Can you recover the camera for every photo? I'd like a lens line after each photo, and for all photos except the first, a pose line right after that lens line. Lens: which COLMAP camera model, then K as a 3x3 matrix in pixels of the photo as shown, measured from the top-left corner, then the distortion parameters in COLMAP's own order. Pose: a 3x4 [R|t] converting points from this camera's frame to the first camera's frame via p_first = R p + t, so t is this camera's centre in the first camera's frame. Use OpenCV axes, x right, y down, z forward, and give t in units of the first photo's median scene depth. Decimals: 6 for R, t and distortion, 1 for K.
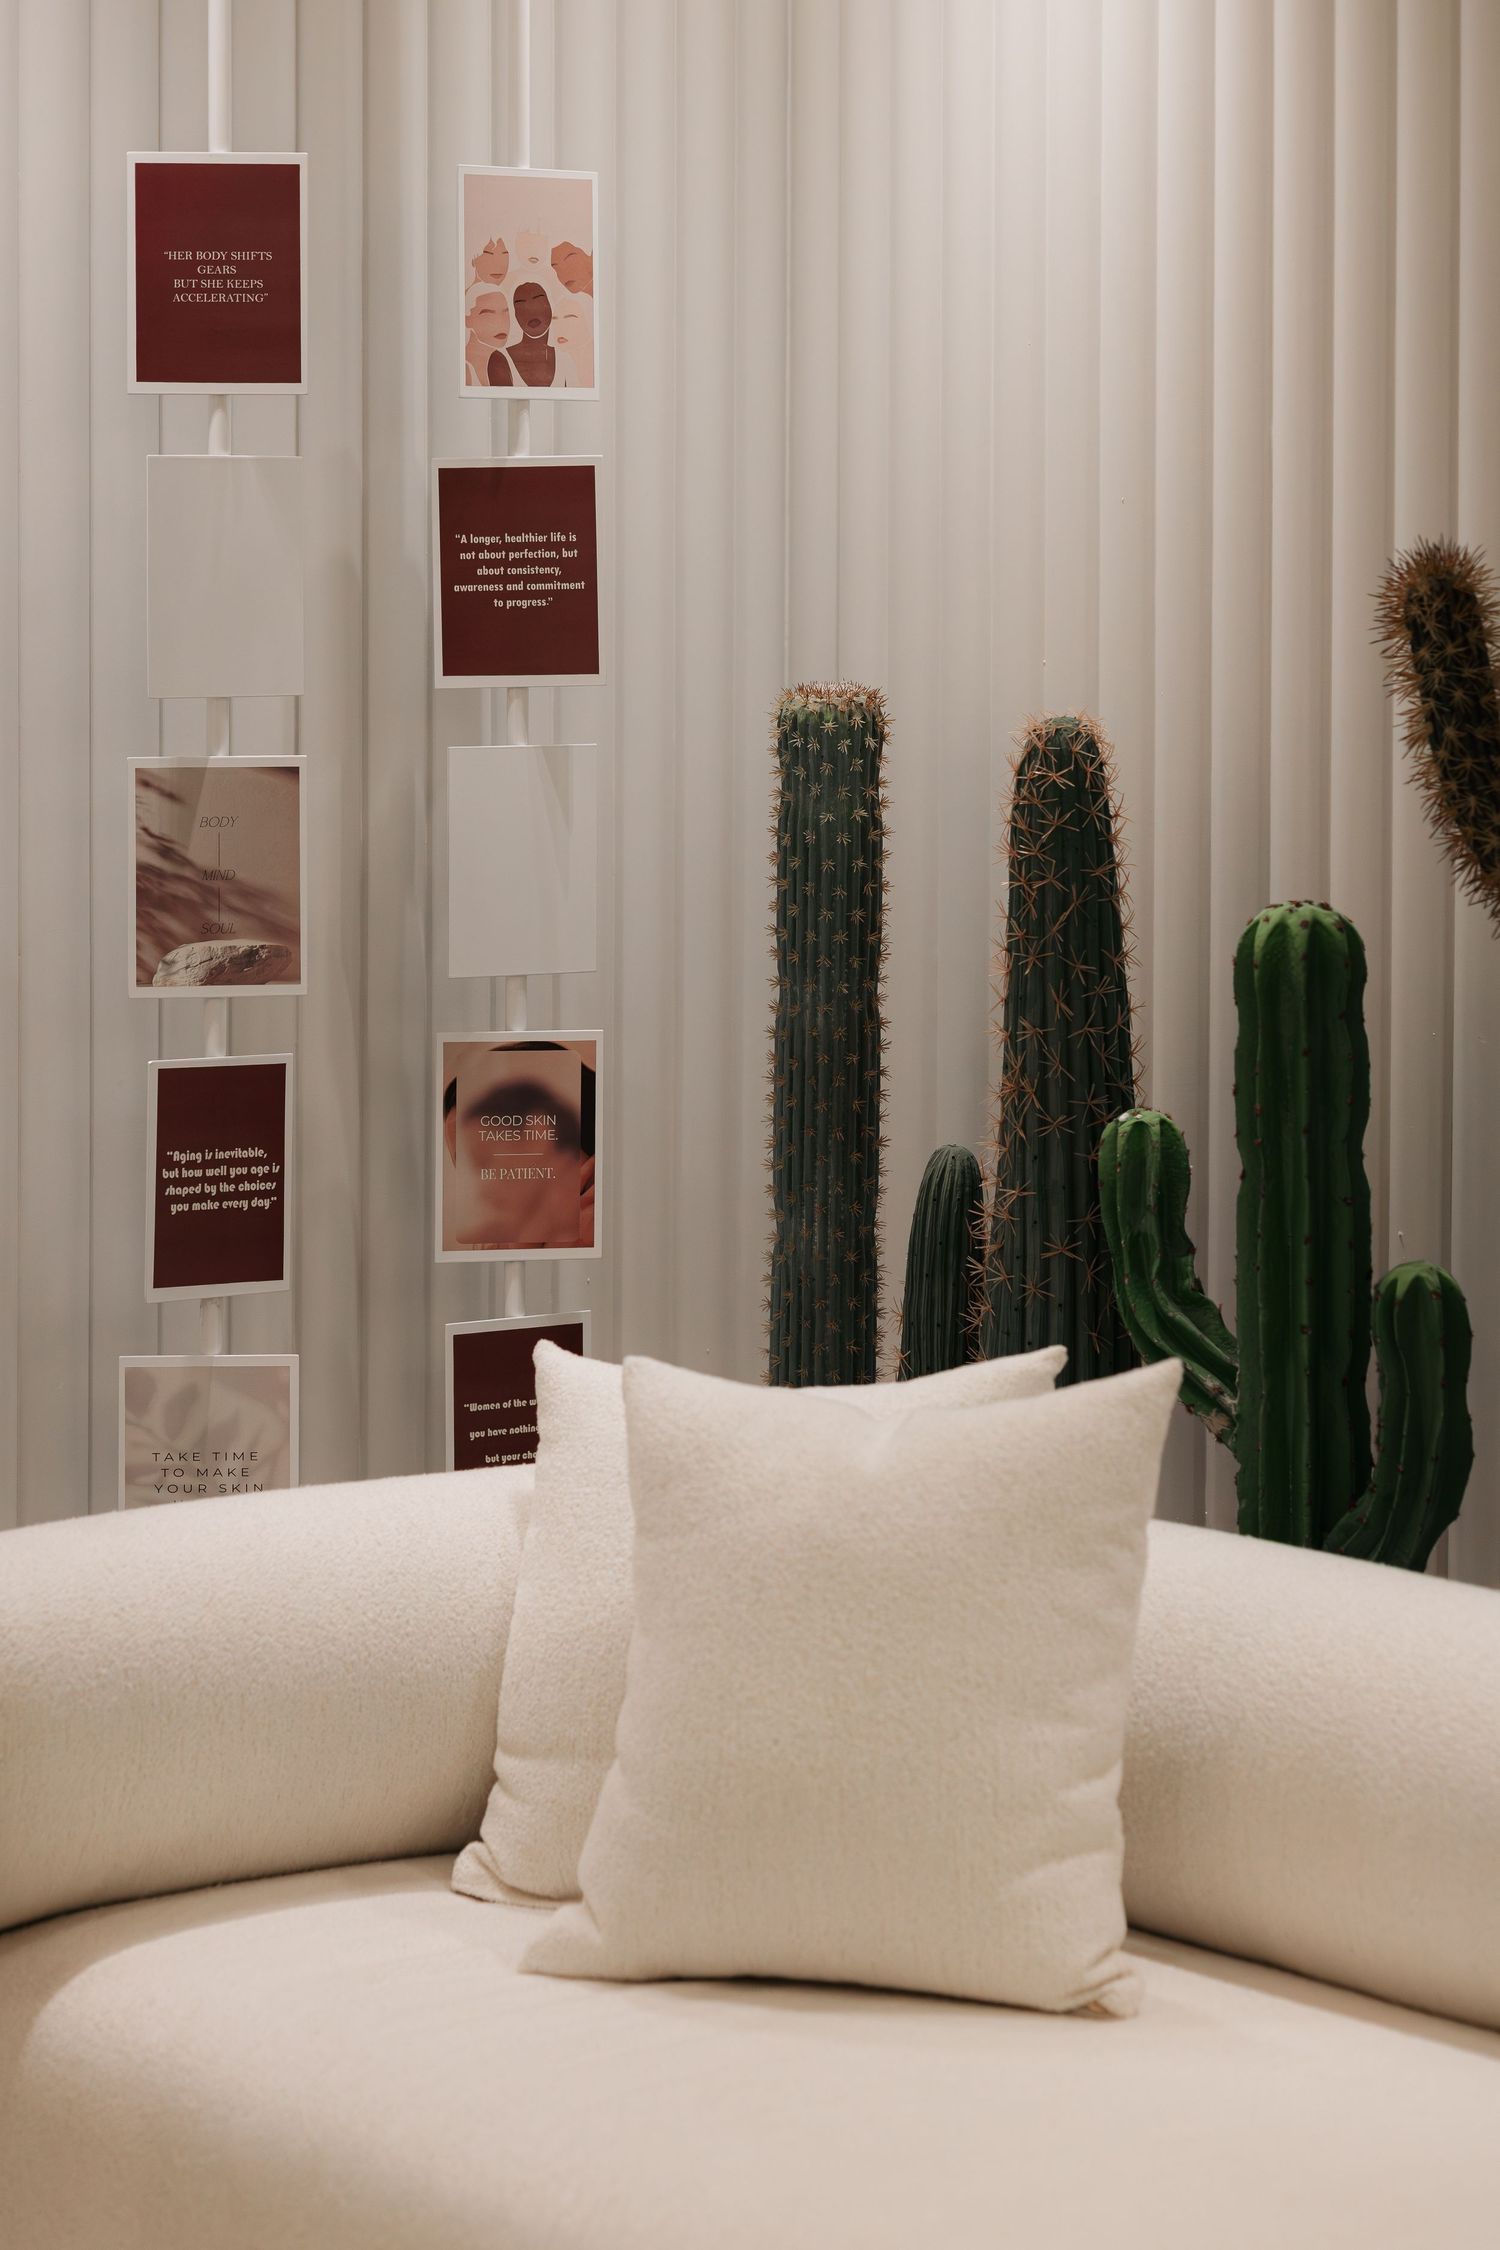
lens RADIAL K [[5366.8, 0, 751.4], [0, 5366.8, 822.3], [0, 0, 1]] dist [0.017523, 0.149326]
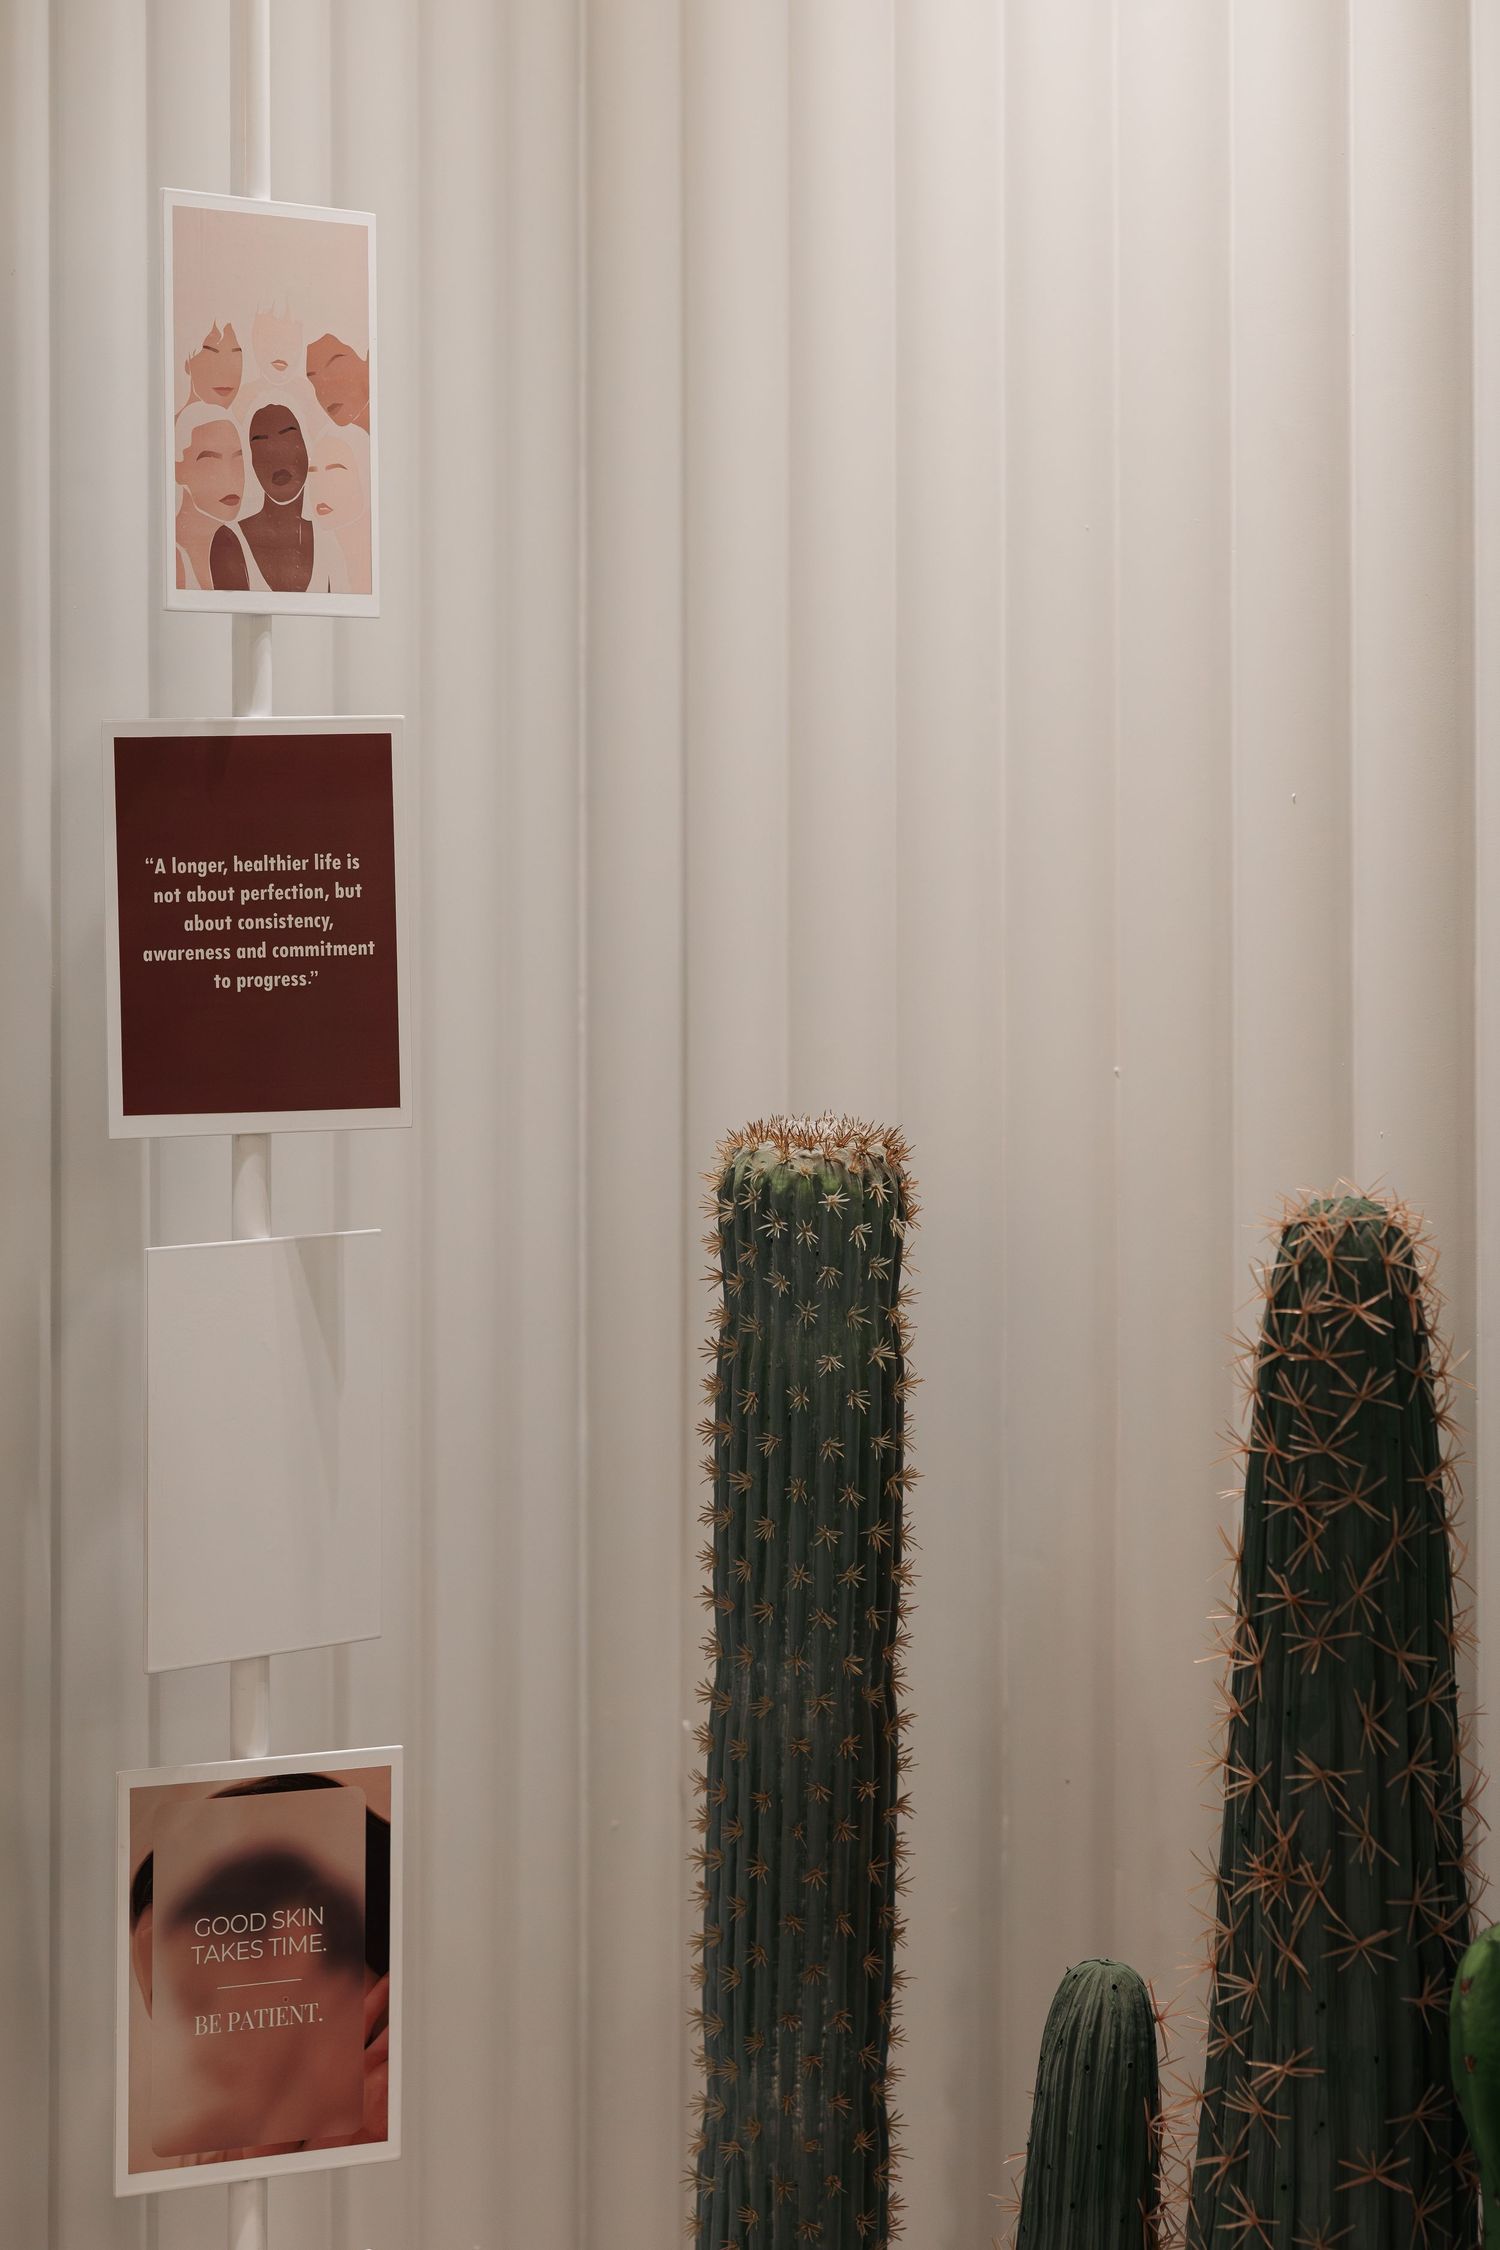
lens RADIAL K [[5366.8, 0, 751.4], [0, 5366.8, 822.3], [0, 0, 1]] dist [0.017523, 0.149326]
pose [[0.968025, -0.000307, 0.250855, -0.133778], [0.009222, 0.999367, -0.034367, -0.037961], [-0.250685, 0.035582, 0.967415, 0.453621]]
